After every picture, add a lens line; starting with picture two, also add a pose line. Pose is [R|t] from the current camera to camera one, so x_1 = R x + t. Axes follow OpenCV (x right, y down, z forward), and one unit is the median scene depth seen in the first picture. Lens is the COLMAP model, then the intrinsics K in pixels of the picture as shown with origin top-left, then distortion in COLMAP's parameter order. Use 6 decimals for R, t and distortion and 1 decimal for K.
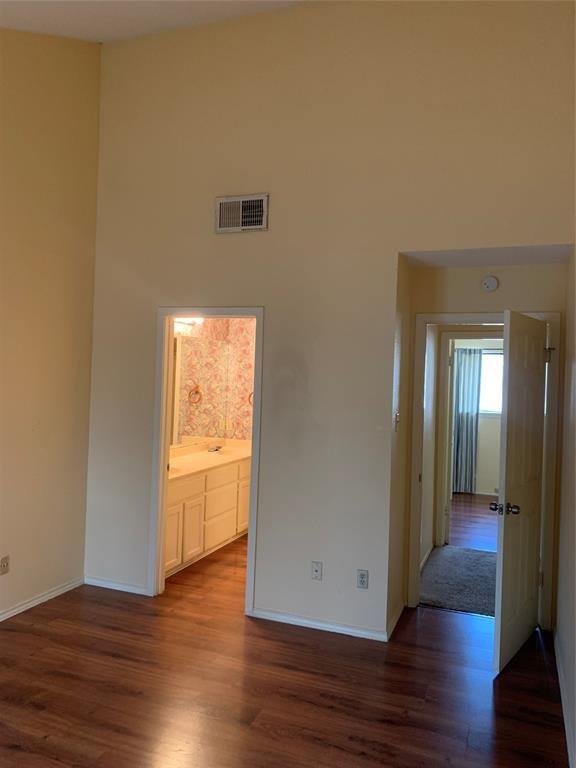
lens RADIAL K [[594.2, 0, 292.7], [0, 594.2, 376.7], [0, 0, 1]] dist [0.095380, -0.230183]
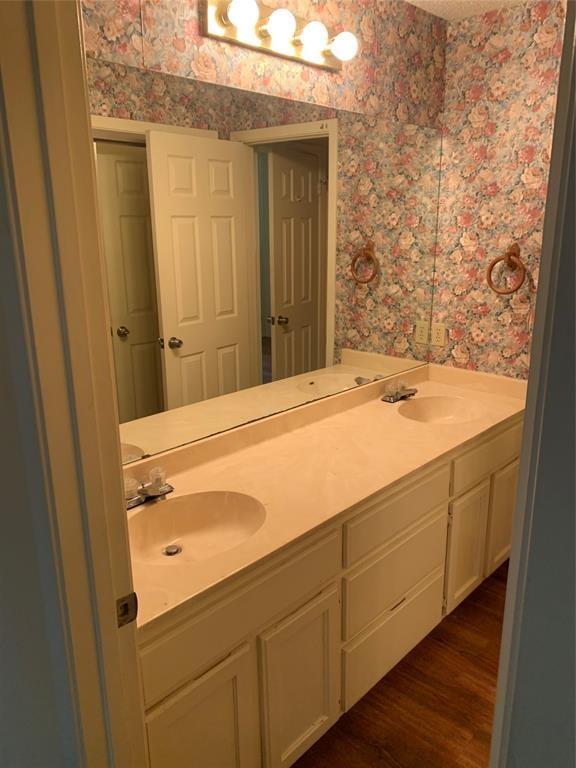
lens RADIAL K [[594.2, 0, 292.7], [0, 594.2, 376.7], [0, 0, 1]] dist [0.095380, -0.230183]
pose [[0.927478, 0.057507, -0.369429, -0.041539], [0.034158, 0.970935, 0.236895, 0.003801], [0.372314, -0.232334, 0.898556, 0.553691]]
